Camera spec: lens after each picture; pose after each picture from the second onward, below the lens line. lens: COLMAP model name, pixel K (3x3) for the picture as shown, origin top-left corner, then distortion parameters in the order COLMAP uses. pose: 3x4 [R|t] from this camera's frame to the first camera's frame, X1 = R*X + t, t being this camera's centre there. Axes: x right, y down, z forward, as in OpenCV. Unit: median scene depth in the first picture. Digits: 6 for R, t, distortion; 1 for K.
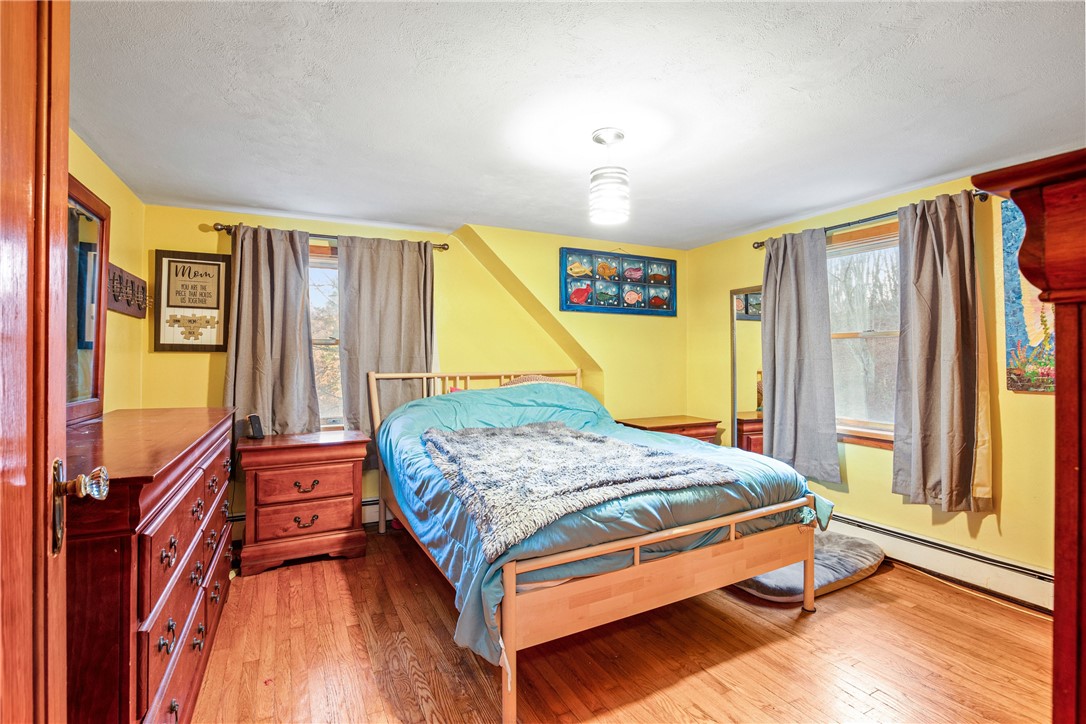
lens RADIAL K [[482.8, 0, 541.7], [0, 482.8, 354.7], [0, 0, 1]] dist [-0.026460, 0.000014]
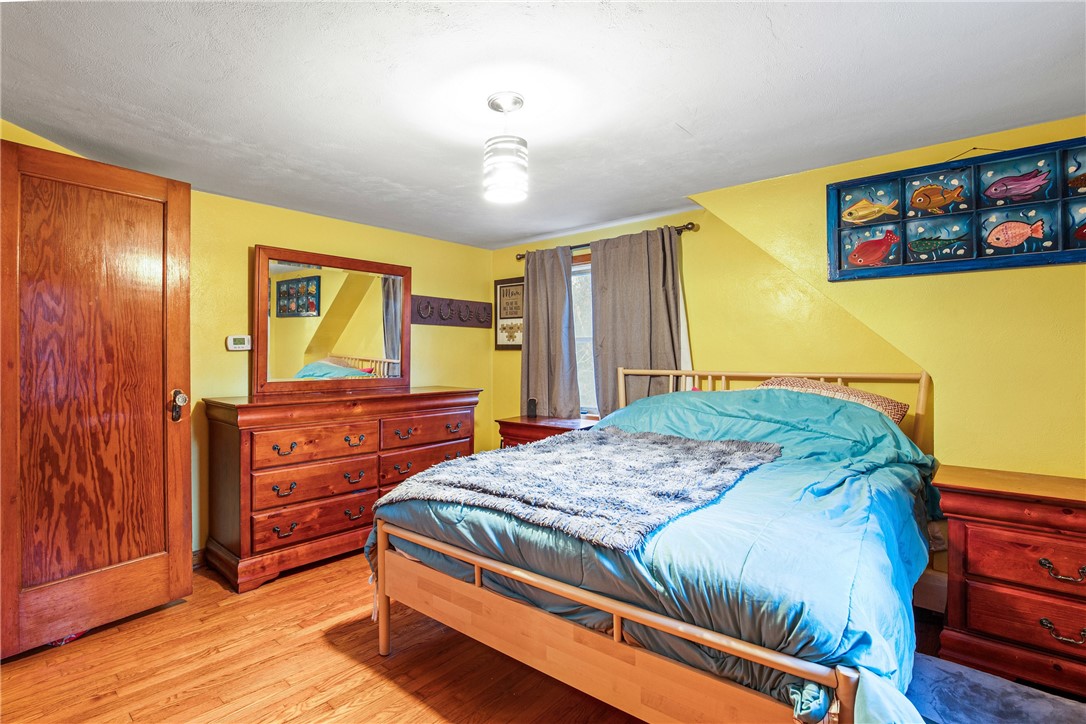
lens RADIAL K [[539.6, 0, 540.4], [0, 539.6, 357.5], [0, 0, 1]] dist [-0.021990, 0.000516]
pose [[0.378950, 0.005623, -0.925400, 0.642678], [0.009884, 0.999900, 0.010123, 0.001186], [0.925364, -0.012983, 0.378857, 0.403031]]
